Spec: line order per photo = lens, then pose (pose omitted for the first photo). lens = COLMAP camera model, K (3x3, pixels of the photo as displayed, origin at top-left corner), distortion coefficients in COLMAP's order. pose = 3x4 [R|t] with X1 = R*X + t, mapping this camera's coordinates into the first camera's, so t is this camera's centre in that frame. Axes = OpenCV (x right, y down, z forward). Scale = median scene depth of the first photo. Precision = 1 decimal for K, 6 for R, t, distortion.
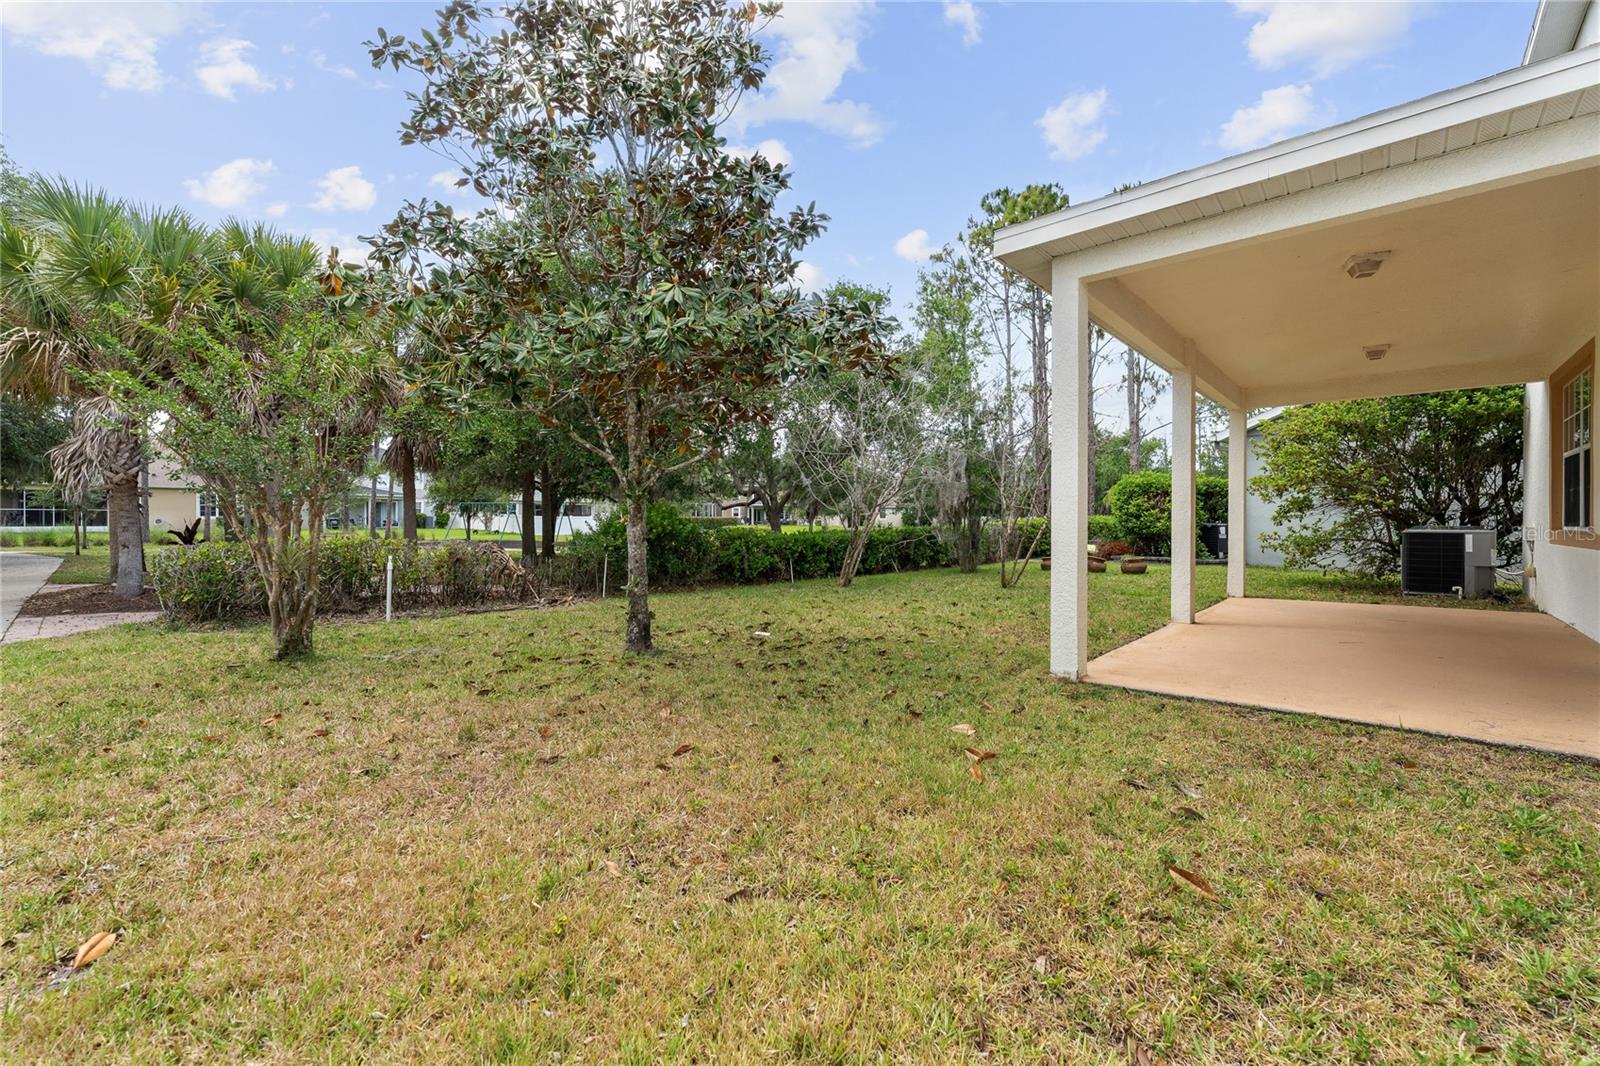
lens RADIAL K [[673.3, 0, 800.0], [0, 673.3, 533.0], [0, 0, 1]] dist [0.016362, 0.000356]
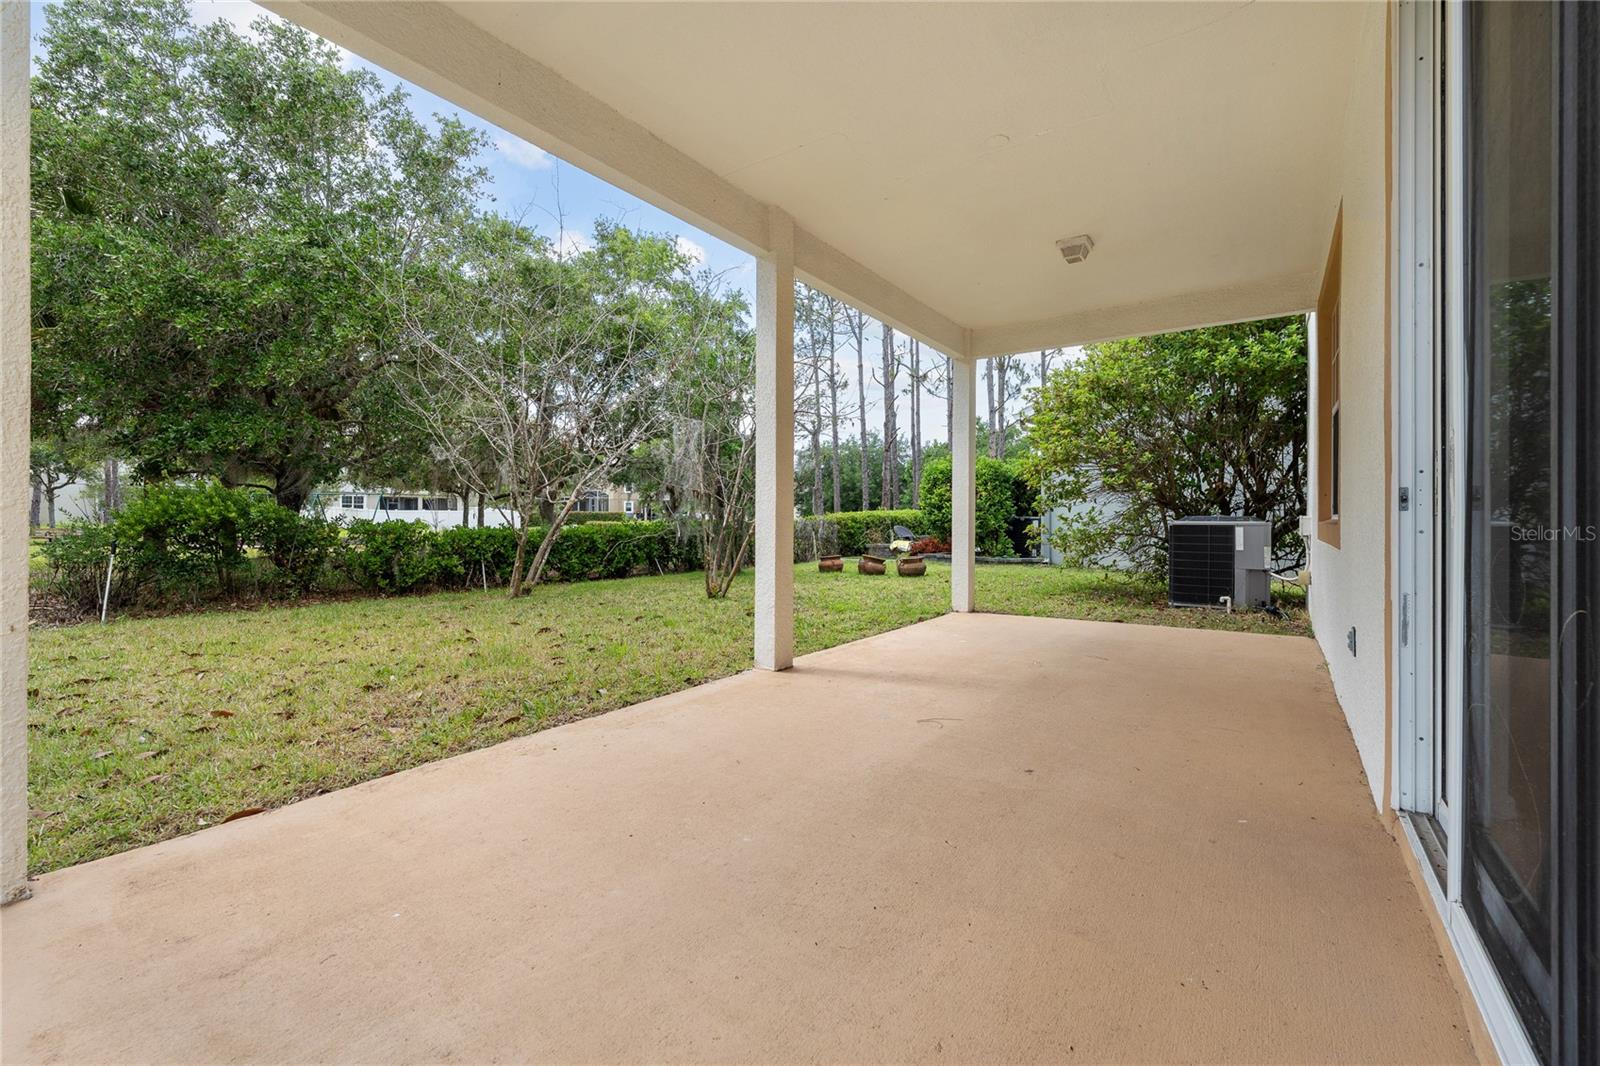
lens RADIAL K [[673.3, 0, 800.0], [0, 673.3, 533.0], [0, 0, 1]] dist [0.016362, 0.000356]
pose [[0.993988, -0.000518, 0.109490, 0.335058], [-0.000116, 0.999983, 0.005783, 0.003280], [-0.109491, -0.005761, 0.993971, 0.248844]]
